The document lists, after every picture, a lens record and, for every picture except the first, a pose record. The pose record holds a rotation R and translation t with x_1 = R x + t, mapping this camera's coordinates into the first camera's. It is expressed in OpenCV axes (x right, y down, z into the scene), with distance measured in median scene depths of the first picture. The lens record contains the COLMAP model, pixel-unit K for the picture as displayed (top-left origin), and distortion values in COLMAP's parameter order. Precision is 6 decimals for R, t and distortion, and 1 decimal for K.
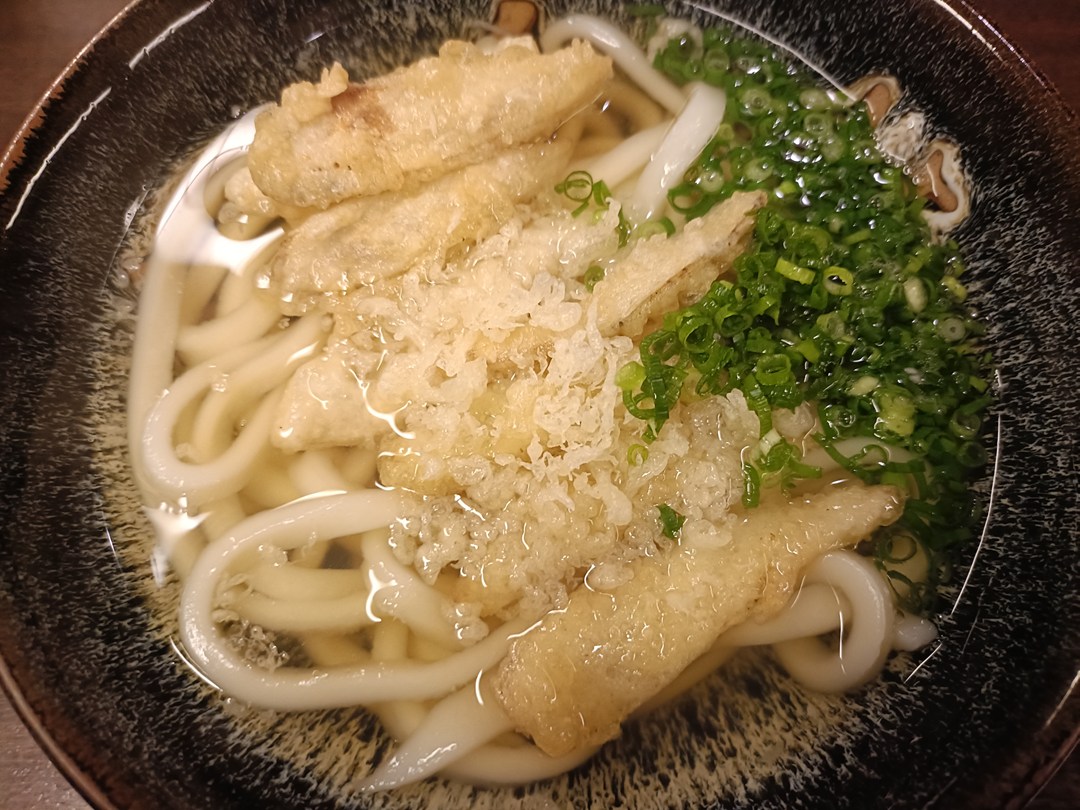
lens RADIAL K [[796.6, 0, 540.0], [0, 796.6, 405.0], [0, 0, 1]] dist [0.004342, -0.040786]
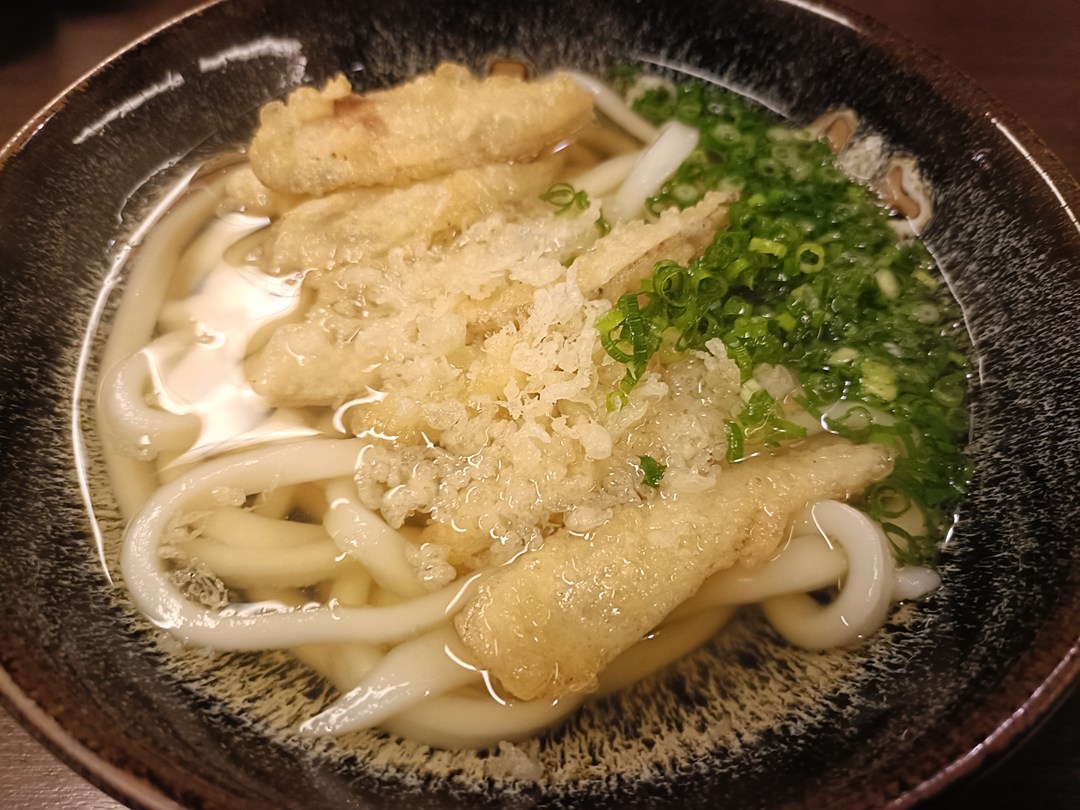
lens RADIAL K [[809.5, 0, 540.0], [0, 809.5, 405.0], [0, 0, 1]] dist [-0.024730, 0.003206]
pose [[0.999819, 0.018337, 0.004973, 0.023455], [-0.016461, 0.966764, -0.255141, 0.317150], [-0.009486, 0.255013, 0.966891, 0.043820]]
